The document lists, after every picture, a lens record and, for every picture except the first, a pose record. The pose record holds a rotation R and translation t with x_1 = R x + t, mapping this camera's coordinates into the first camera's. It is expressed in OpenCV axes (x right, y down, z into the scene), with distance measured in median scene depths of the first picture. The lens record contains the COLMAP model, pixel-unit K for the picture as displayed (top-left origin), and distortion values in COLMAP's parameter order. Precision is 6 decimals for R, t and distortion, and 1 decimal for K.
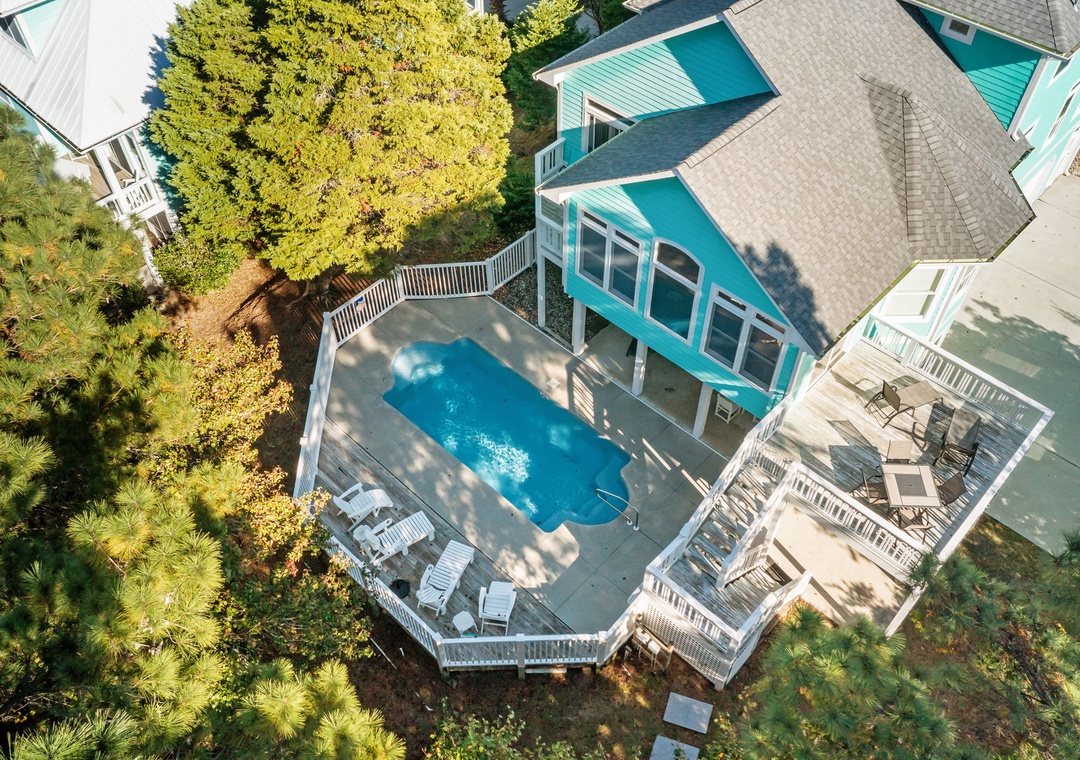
lens RADIAL K [[889.7, 0, 540.0], [0, 889.7, 380.0], [0, 0, 1]] dist [0.001531, -0.001218]
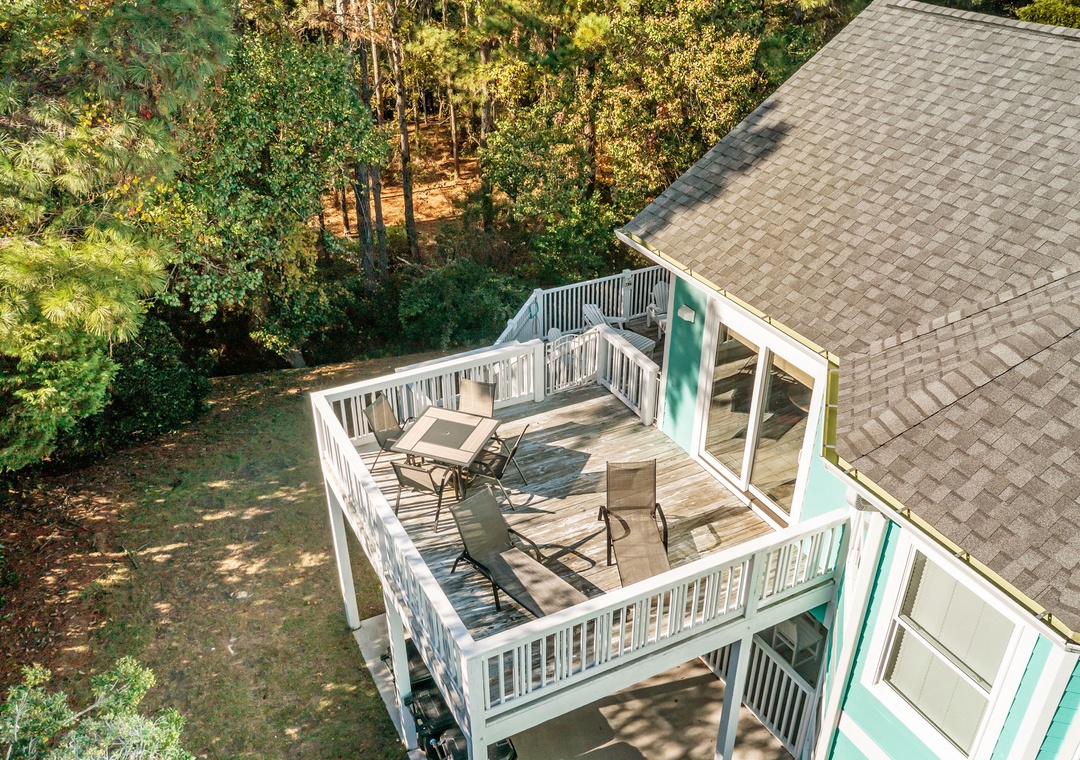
lens RADIAL K [[889.7, 0, 540.0], [0, 889.7, 380.0], [0, 0, 1]] dist [0.001531, -0.001218]
pose [[-0.310973, 0.481483, -0.819433, 0.834074], [-0.721946, 0.441078, 0.533146, -0.257996], [0.618134, 0.757380, 0.210441, 0.833194]]
